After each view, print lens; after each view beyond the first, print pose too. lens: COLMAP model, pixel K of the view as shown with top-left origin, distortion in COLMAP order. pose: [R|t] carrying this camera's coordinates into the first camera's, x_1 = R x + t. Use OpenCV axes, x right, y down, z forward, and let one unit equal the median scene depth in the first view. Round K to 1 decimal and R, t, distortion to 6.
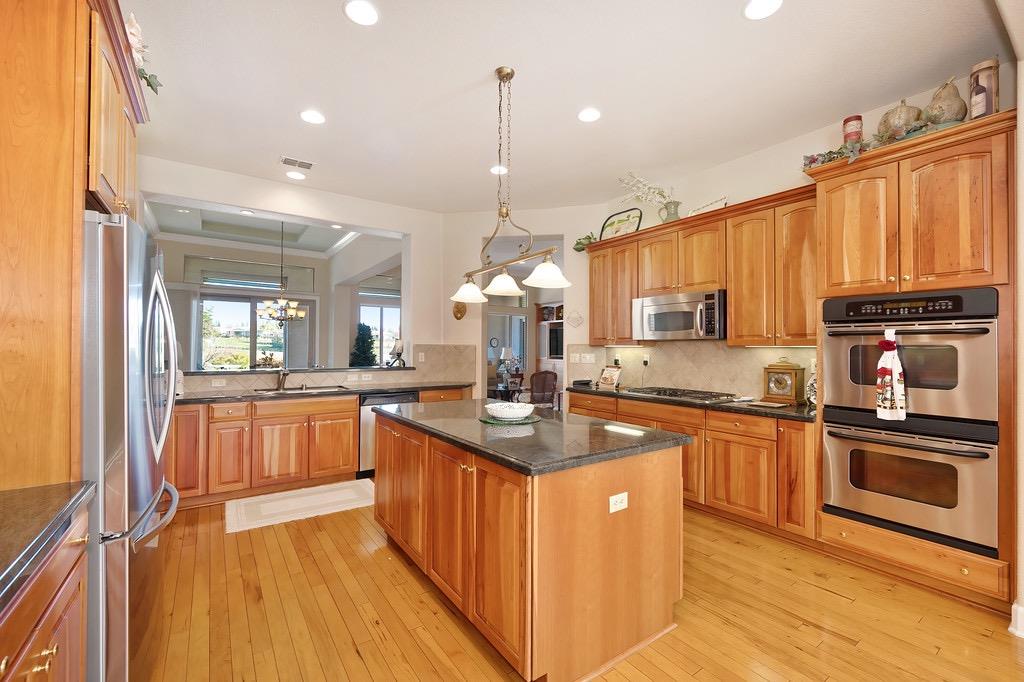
lens RADIAL K [[434.9, 0, 512.0], [0, 434.9, 341.0], [0, 0, 1]] dist [0.000390, 0.000017]
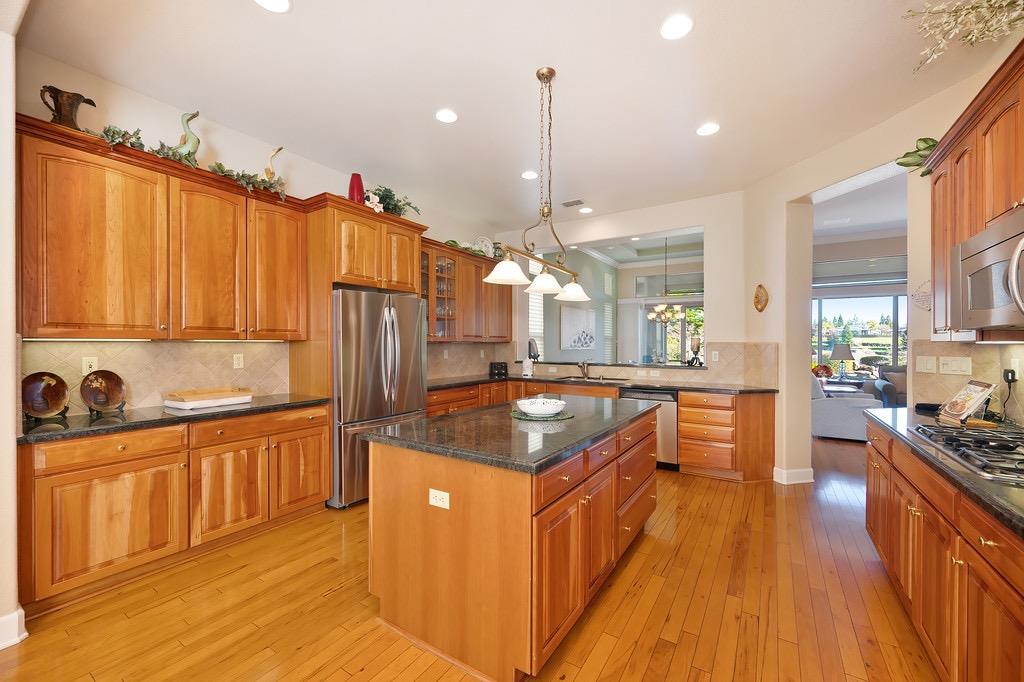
lens RADIAL K [[402.2, 0, 517.9], [0, 402.2, 344.4], [0, 0, 1]] dist [0.000365, -0.000079]
pose [[0.387619, -0.003004, -0.921815, 0.513584], [0.011028, 0.999938, 0.001379, 0.008172], [0.921754, -0.010700, 0.387628, 0.358111]]
